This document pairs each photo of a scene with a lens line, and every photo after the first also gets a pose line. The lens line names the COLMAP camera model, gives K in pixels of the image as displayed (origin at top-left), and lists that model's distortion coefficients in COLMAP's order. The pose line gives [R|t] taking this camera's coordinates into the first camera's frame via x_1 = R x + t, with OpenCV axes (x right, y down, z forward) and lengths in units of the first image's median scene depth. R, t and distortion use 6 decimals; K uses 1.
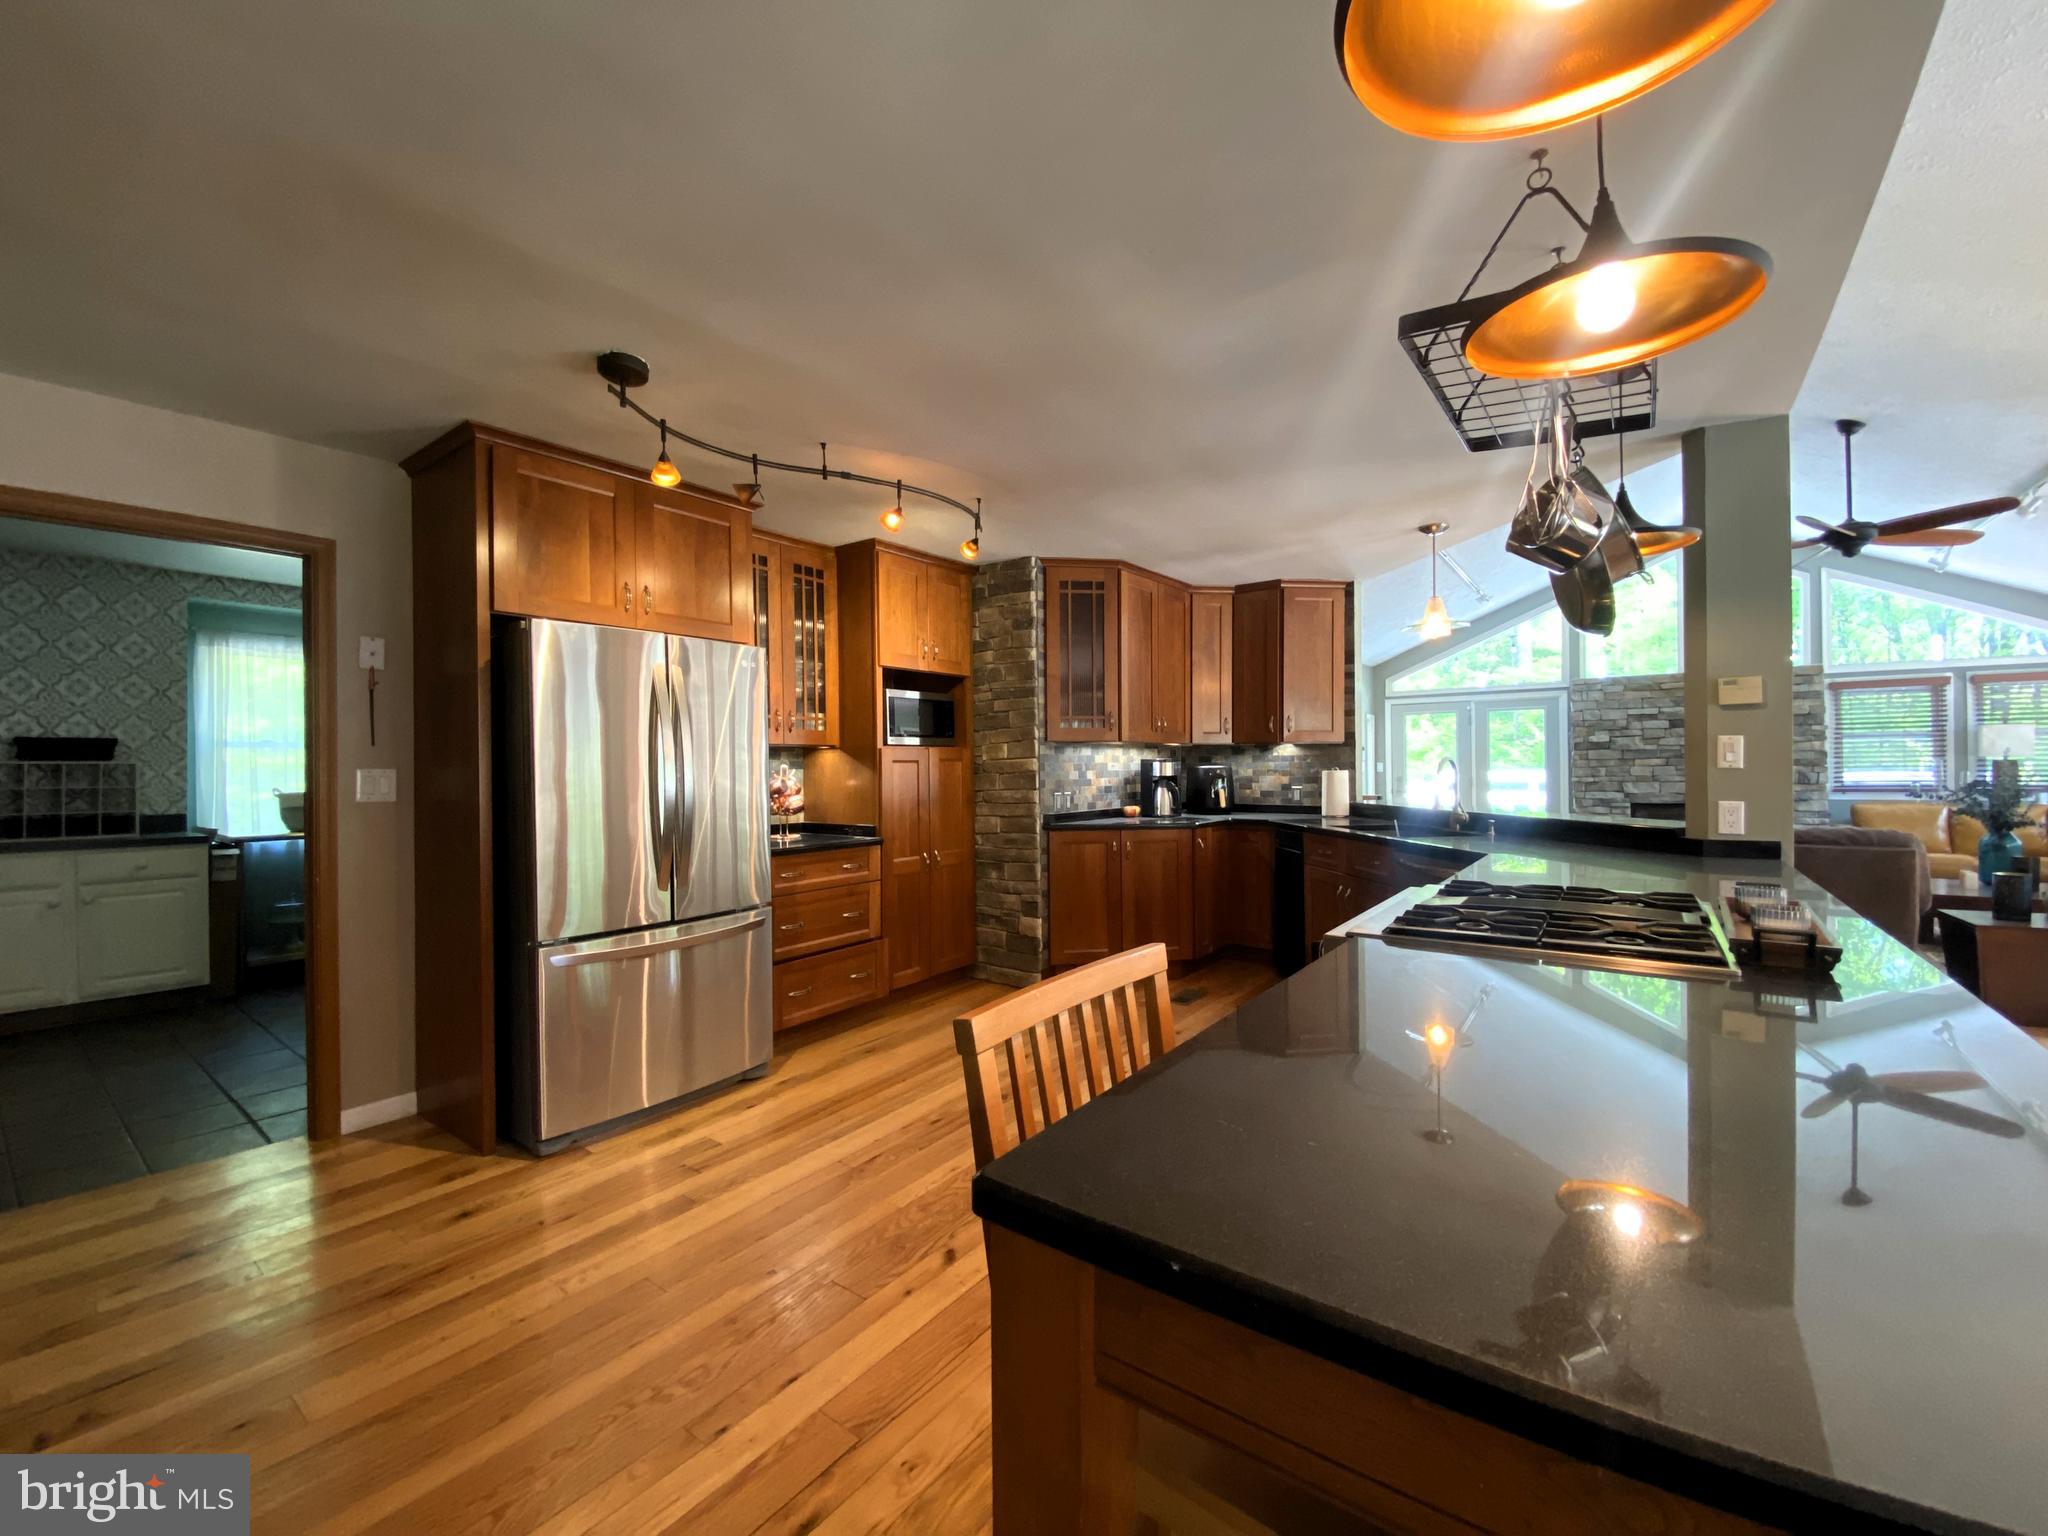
lens RADIAL K [[809.2, 0, 1021.8], [0, 809.2, 769.4], [0, 0, 1]] dist [0.053242, -0.033095]
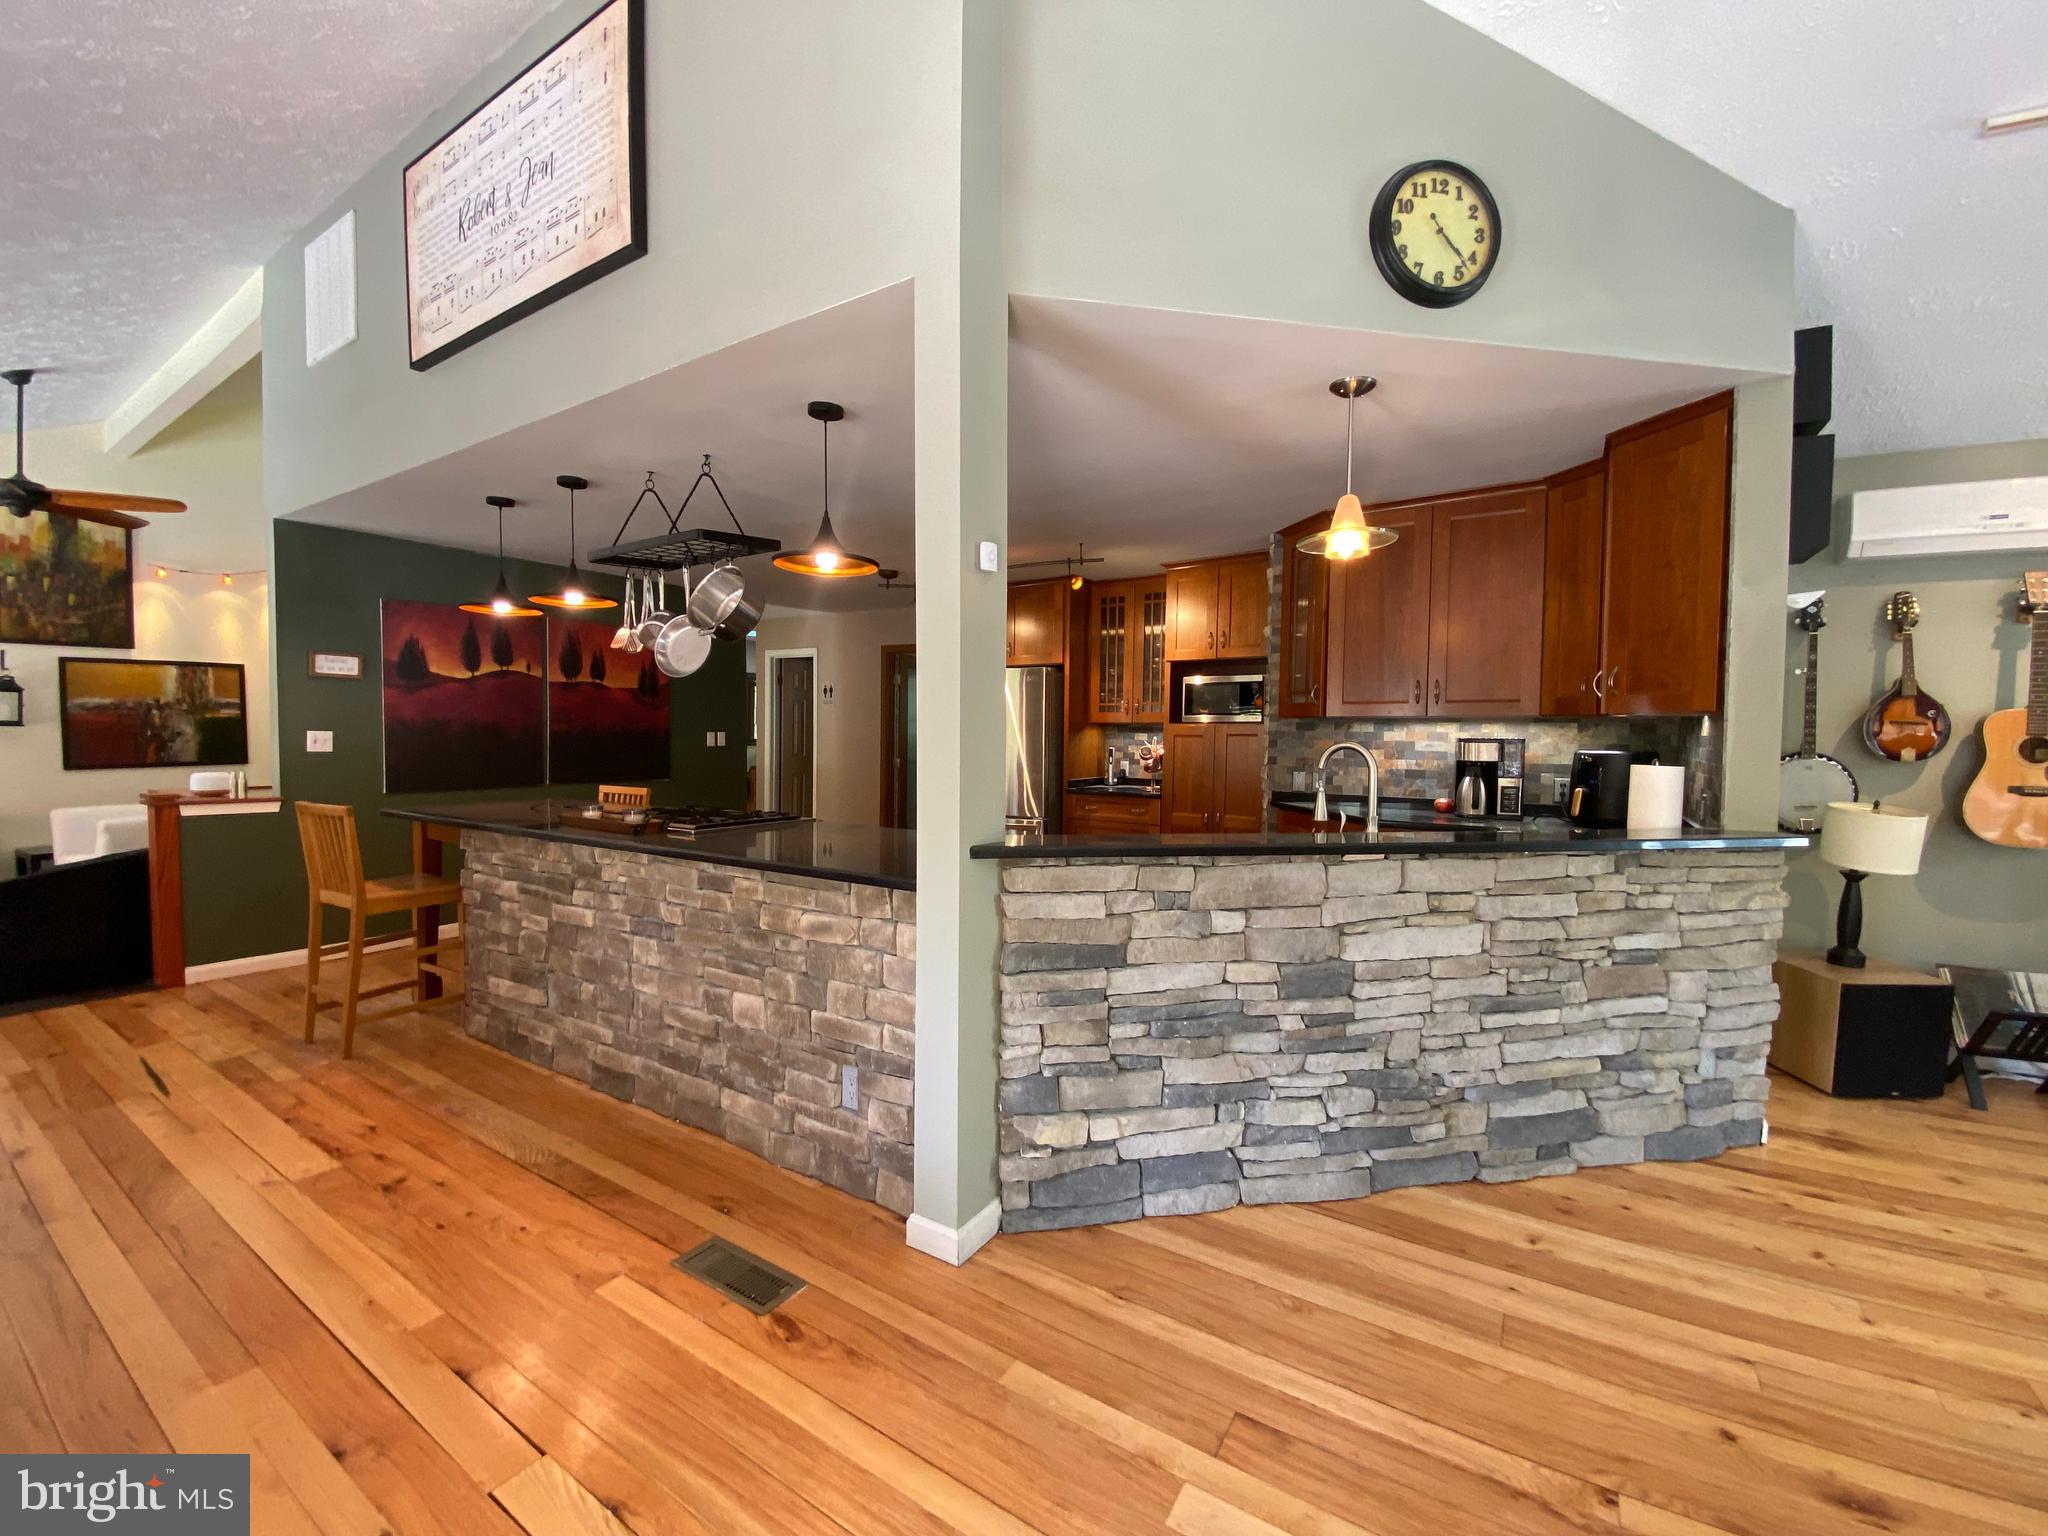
lens RADIAL K [[821.7, 0, 1016.6], [0, 821.7, 768.0], [0, 0, 1]] dist [0.030422, -0.024788]
pose [[0.069208, 0.055609, -0.996051, 1.013121], [-0.013436, 0.998407, 0.054807, -0.024081], [0.997512, 0.009590, 0.069845, 0.613376]]
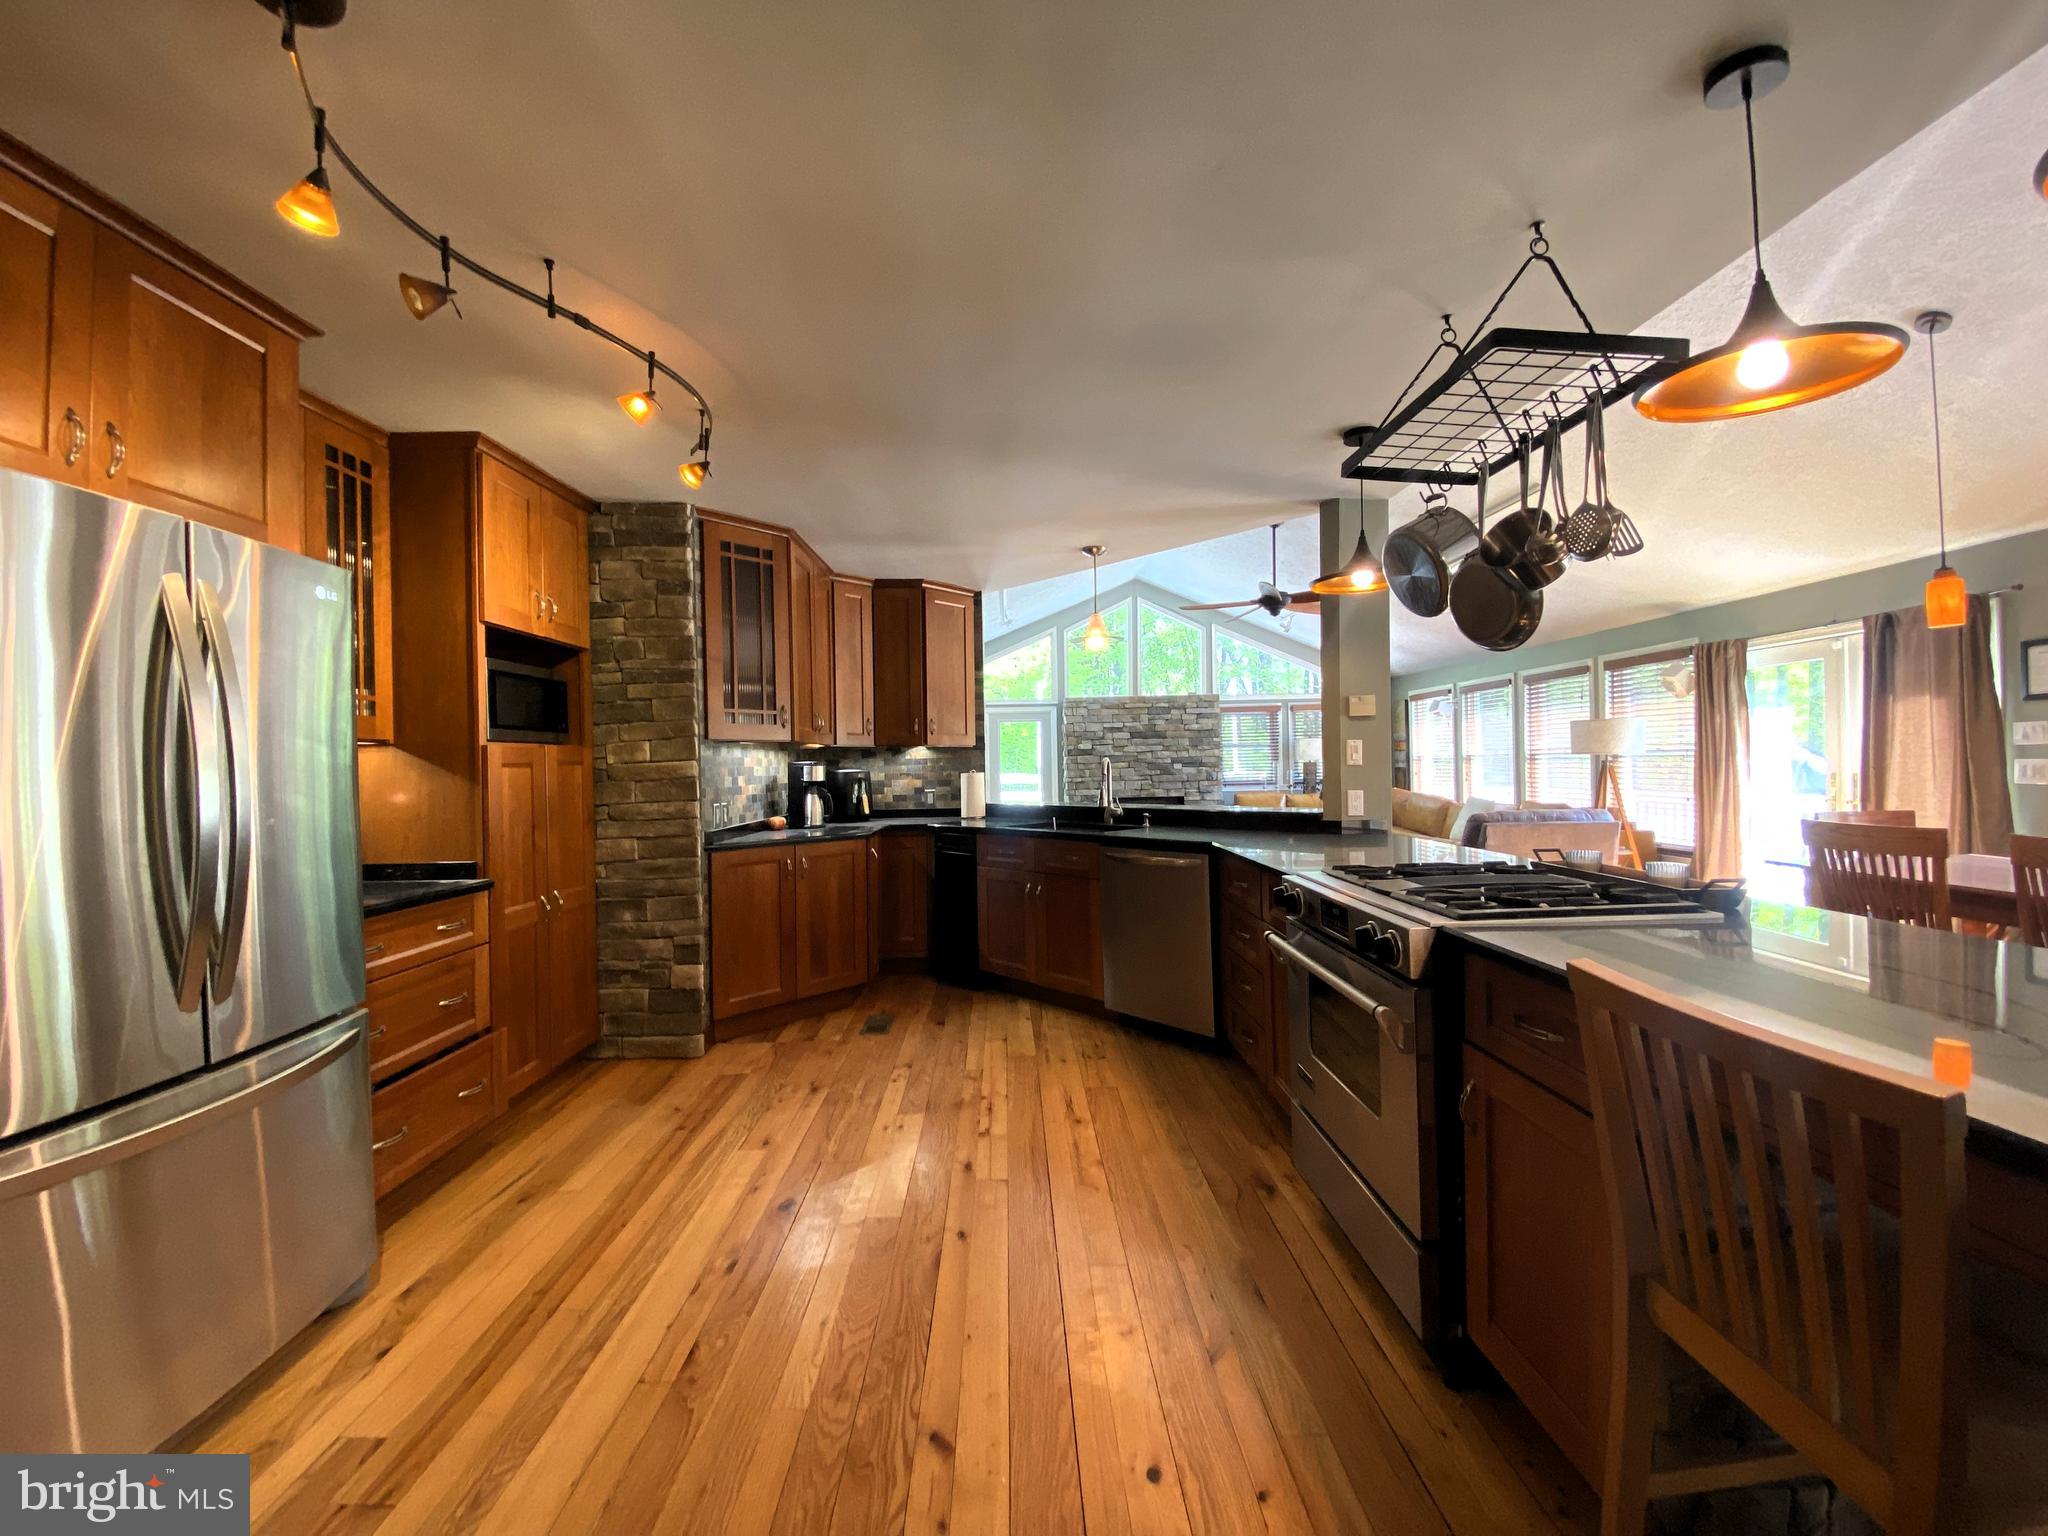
lens RADIAL K [[820.5, 0, 1024.0], [0, 820.5, 768.0], [0, 0, 1]] dist [0.041495, -0.035552]
pose [[0.790327, -0.006668, 0.612649, -0.220551], [0.013612, 0.999885, -0.006677, 0.003138], [-0.612534, 0.013616, 0.790327, 0.170471]]
